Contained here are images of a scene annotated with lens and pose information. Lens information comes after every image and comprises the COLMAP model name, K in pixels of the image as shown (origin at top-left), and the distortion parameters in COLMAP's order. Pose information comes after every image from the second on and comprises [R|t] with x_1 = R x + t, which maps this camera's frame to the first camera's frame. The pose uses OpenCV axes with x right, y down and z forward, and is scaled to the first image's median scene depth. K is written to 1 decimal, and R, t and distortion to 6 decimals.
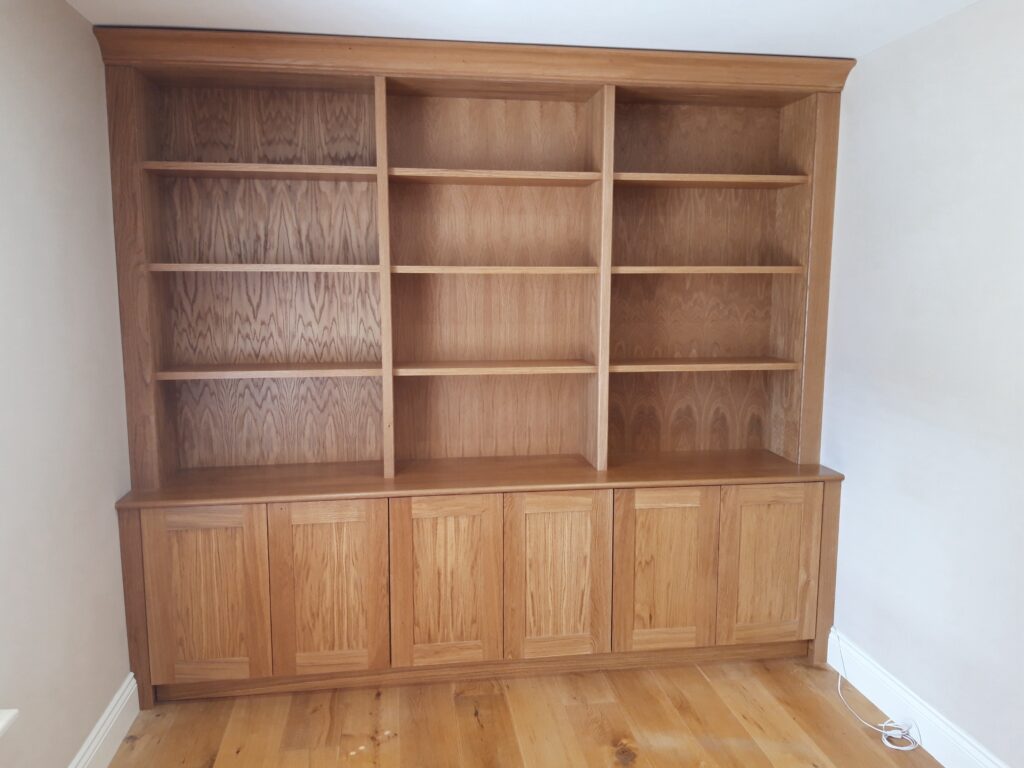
lens RADIAL K [[801.4, 0, 519.4], [0, 801.4, 378.6], [0, 0, 1]] dist [-0.001576, -0.061604]
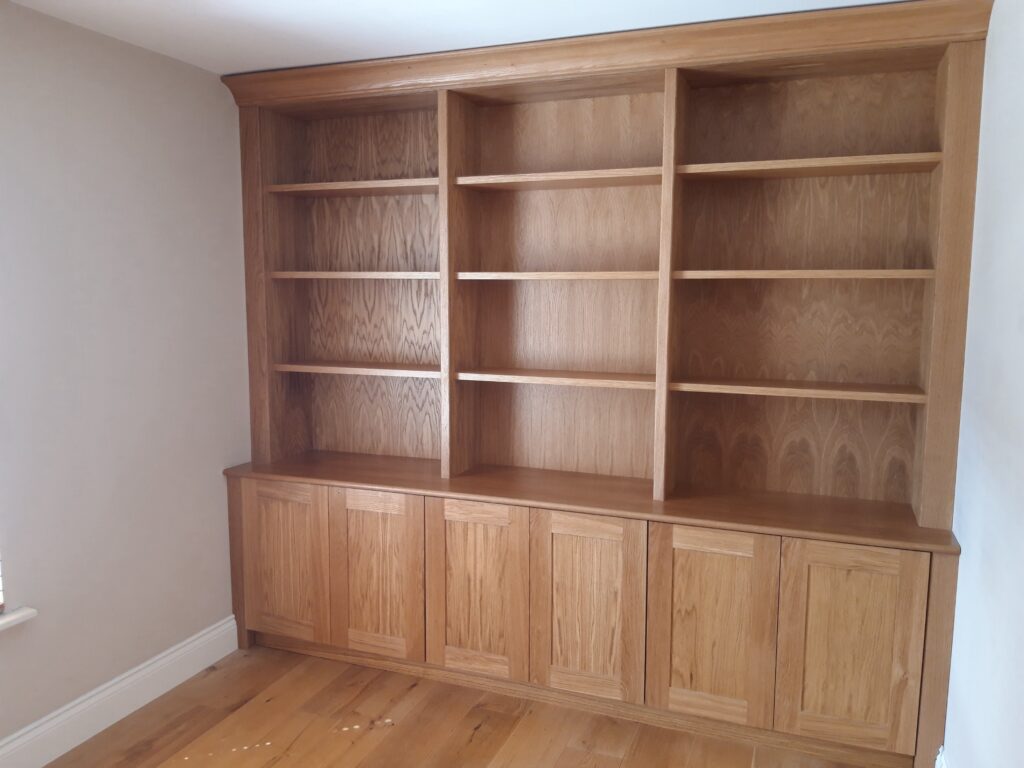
lens RADIAL K [[801.4, 0, 505.9], [0, 801.4, 375.5], [0, 0, 1]] dist [-0.001576, -0.061604]
pose [[0.862328, 0.055246, -0.503327, 0.401549], [-0.067441, 0.997705, -0.006034, -0.006507], [0.501838, 0.039148, 0.864075, 0.142146]]
